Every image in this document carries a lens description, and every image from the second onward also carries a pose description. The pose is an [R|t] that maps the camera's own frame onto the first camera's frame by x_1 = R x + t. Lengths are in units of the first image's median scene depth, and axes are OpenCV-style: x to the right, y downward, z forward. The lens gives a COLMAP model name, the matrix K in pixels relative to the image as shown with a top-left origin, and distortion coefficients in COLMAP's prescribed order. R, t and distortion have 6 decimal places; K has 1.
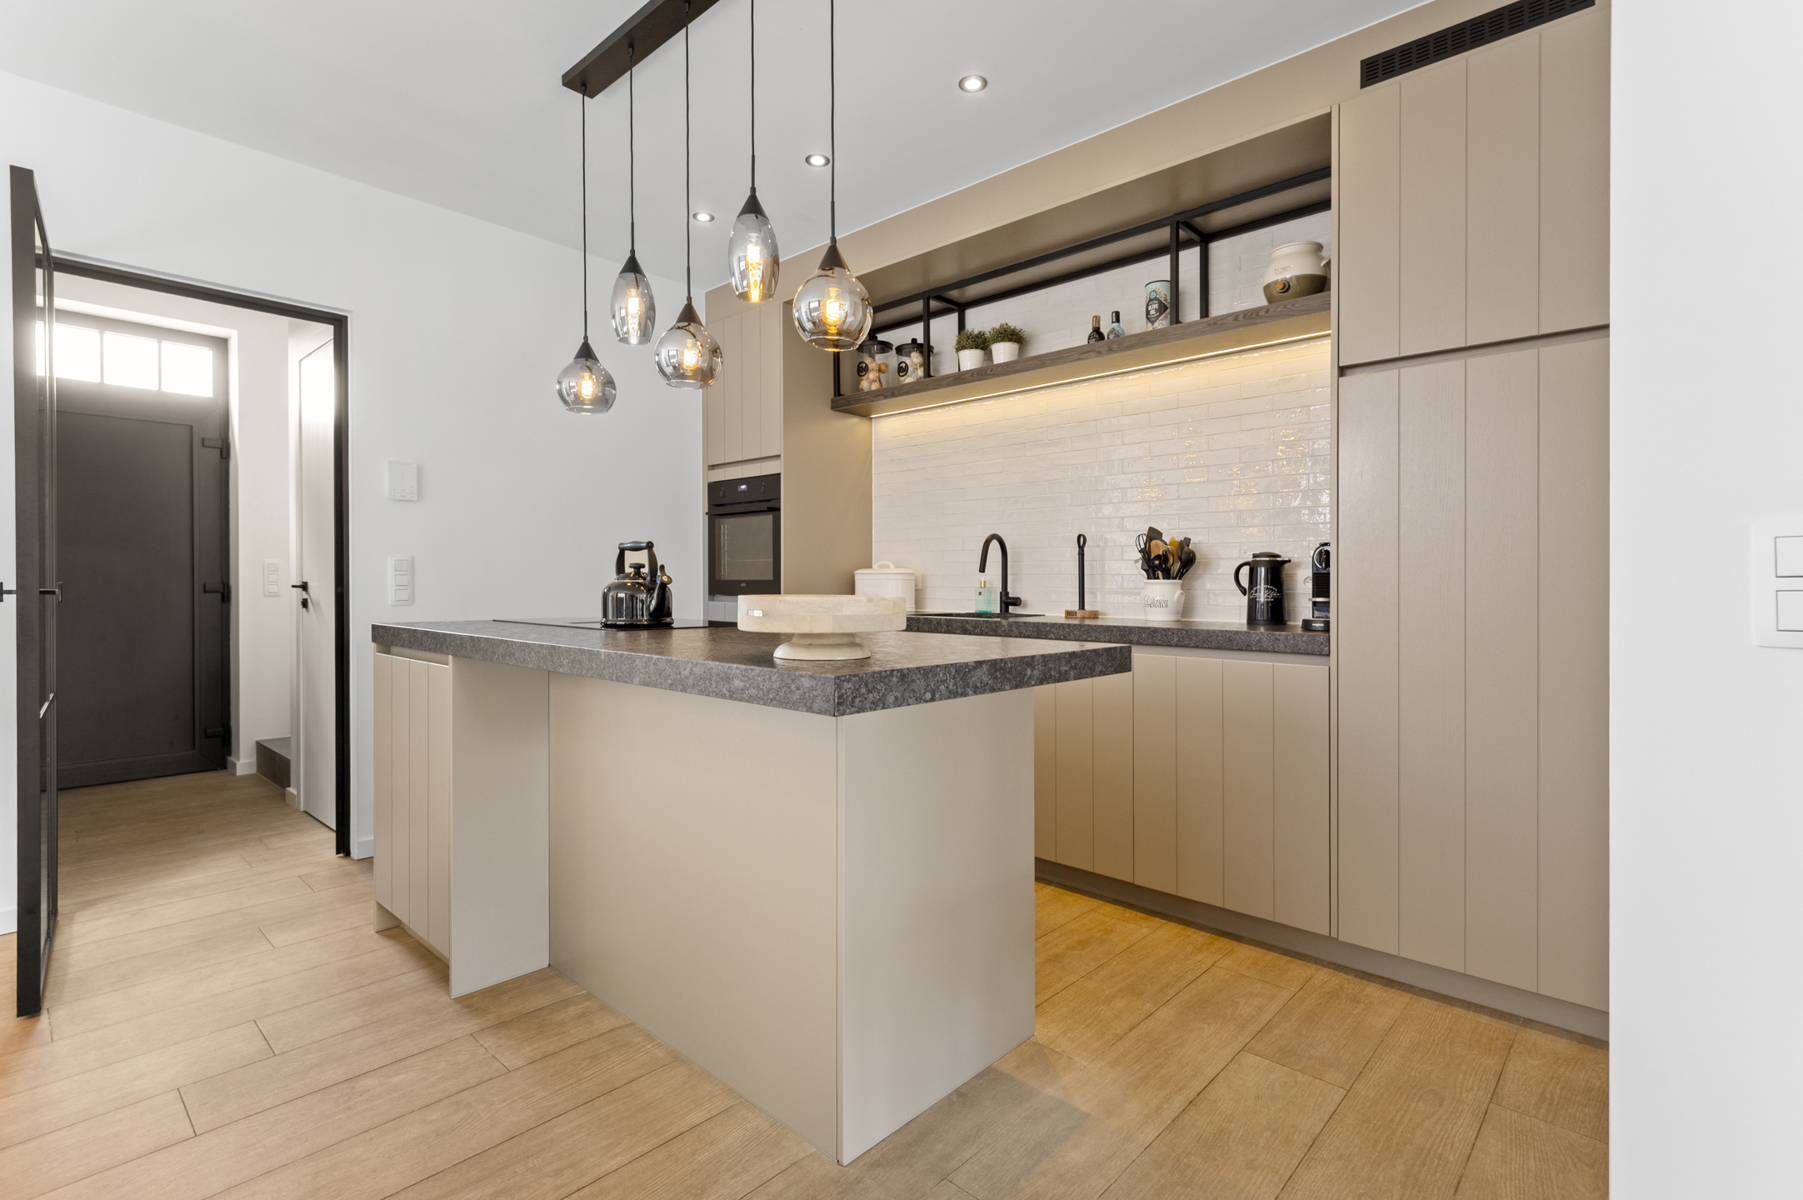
lens RADIAL K [[839.4, 0, 903.3], [0, 839.4, 589.8], [0, 0, 1]] dist [0.000570, 0.000015]
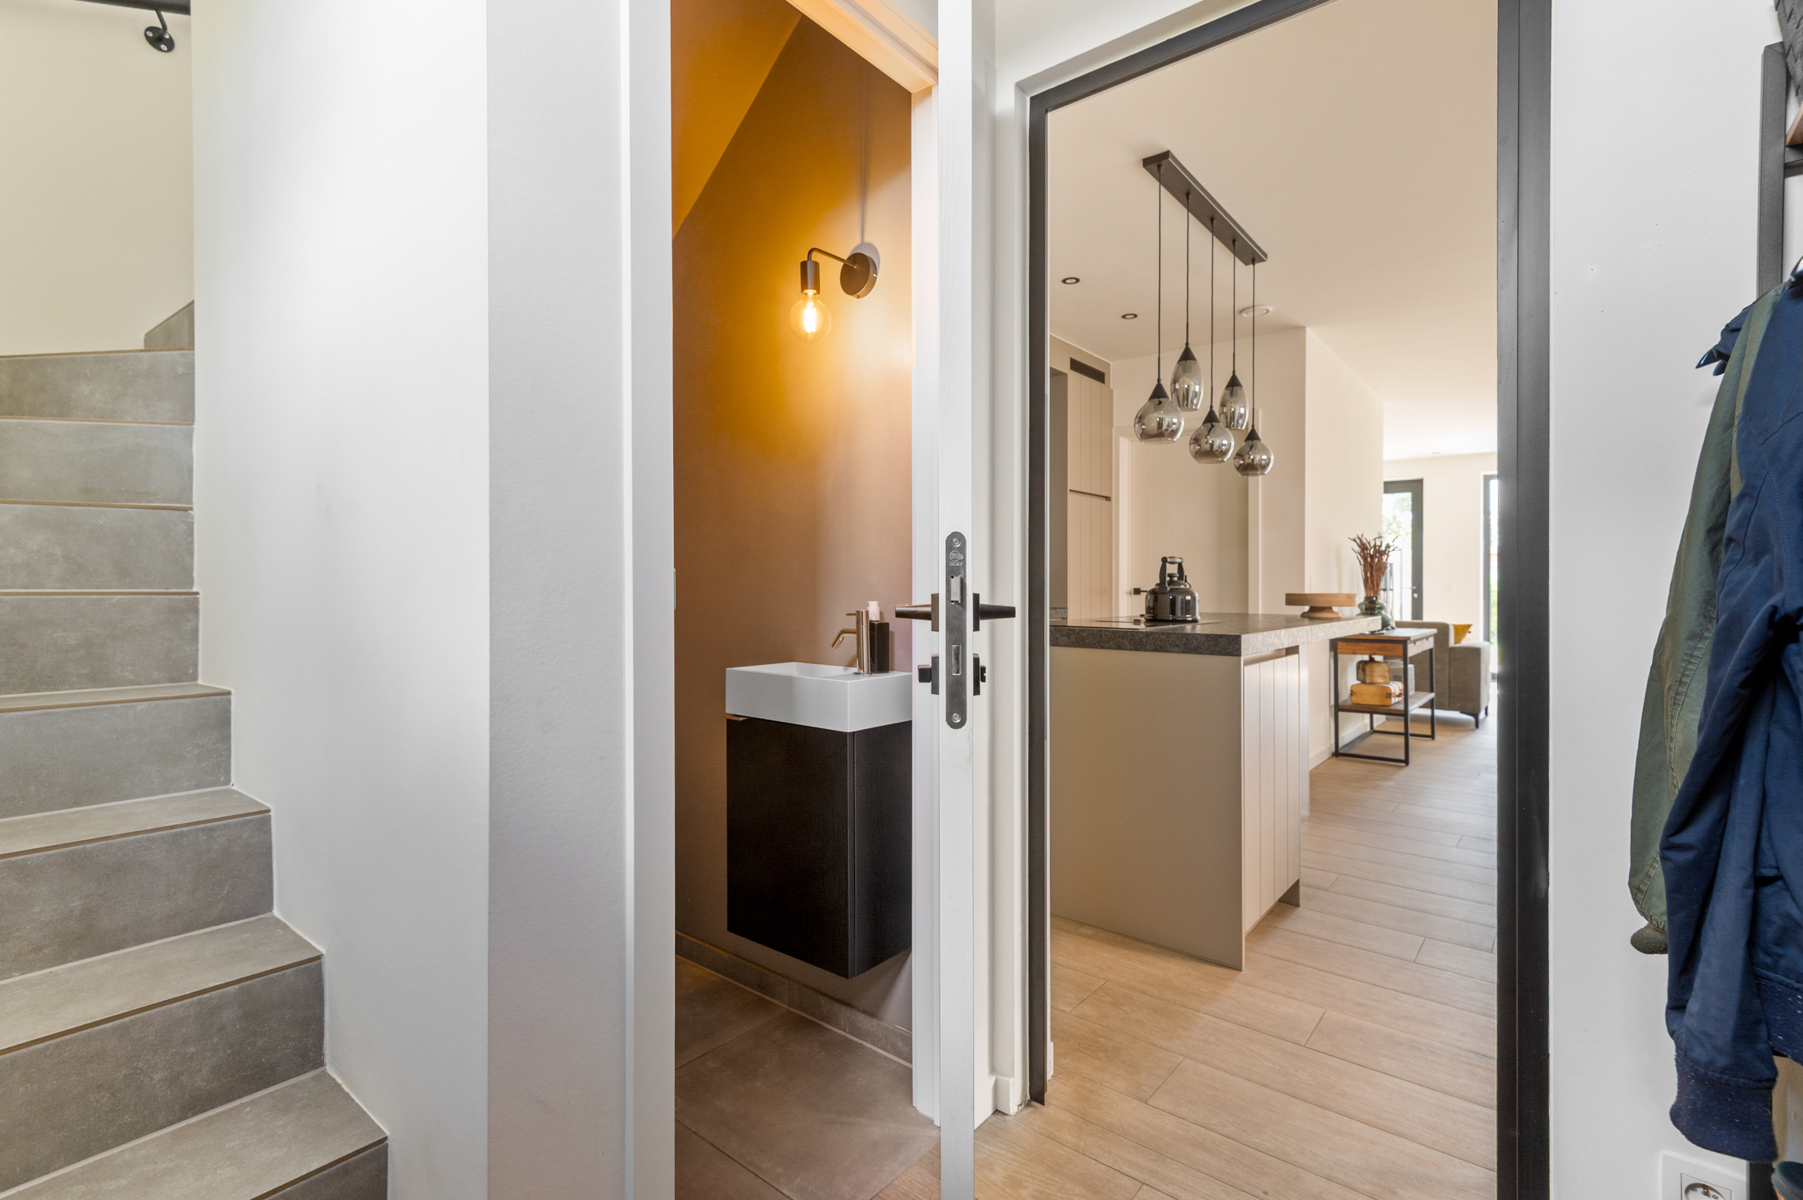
lens RADIAL K [[839.4, 0, 903.3], [0, 839.4, 589.8], [0, 0, 1]] dist [0.000570, 0.000015]
pose [[-0.056556, -0.004967, 0.998387, -1.217791], [-0.003023, 0.999984, 0.004803, -0.008508], [-0.998395, -0.002746, -0.056570, 1.139188]]
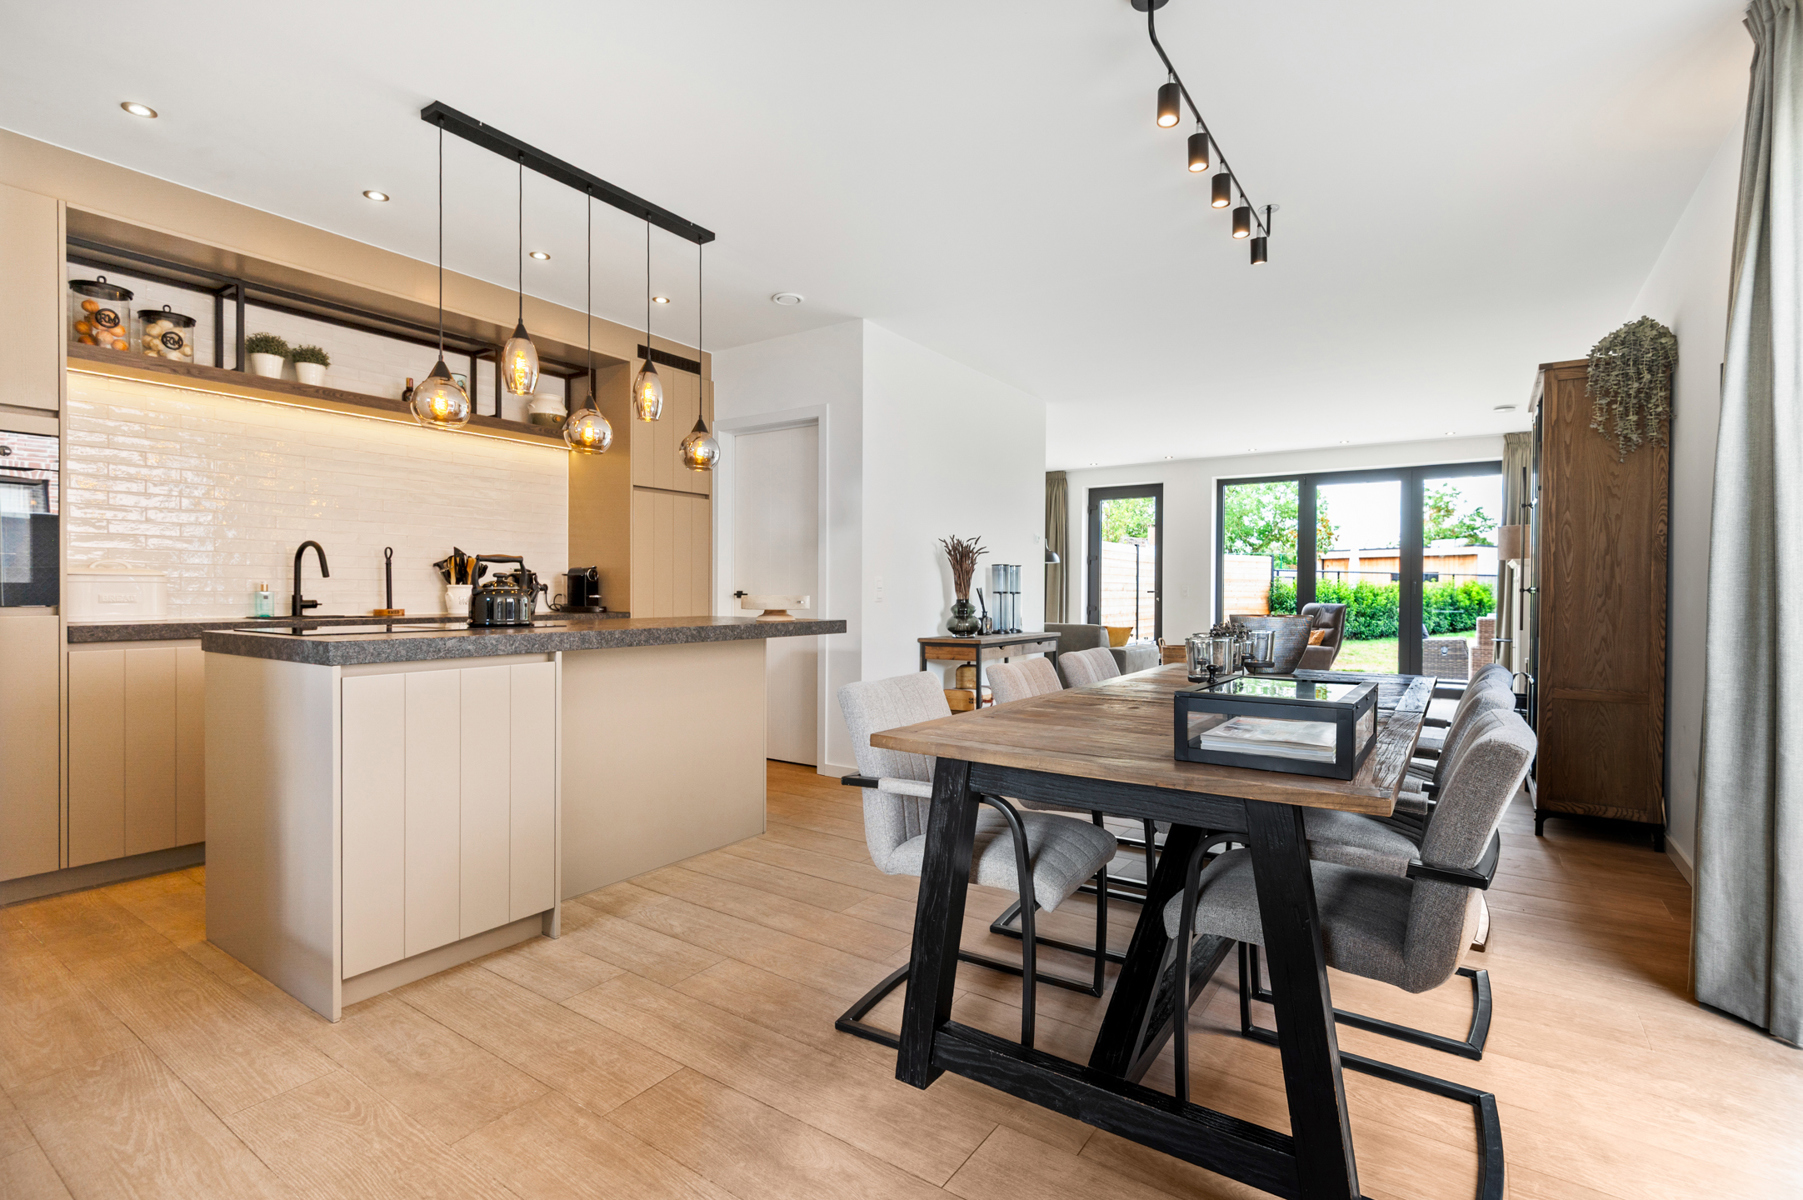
lens RADIAL K [[844.4, 0, 901.5], [0, 844.4, 600.0], [0, 0, 1]] dist [0.001081, 0.000104]
pose [[-0.144396, -0.010961, 0.989459, -1.206268], [-0.003094, 0.999939, 0.010625, -0.005864], [-0.989515, -0.001528, -0.144421, 0.464193]]
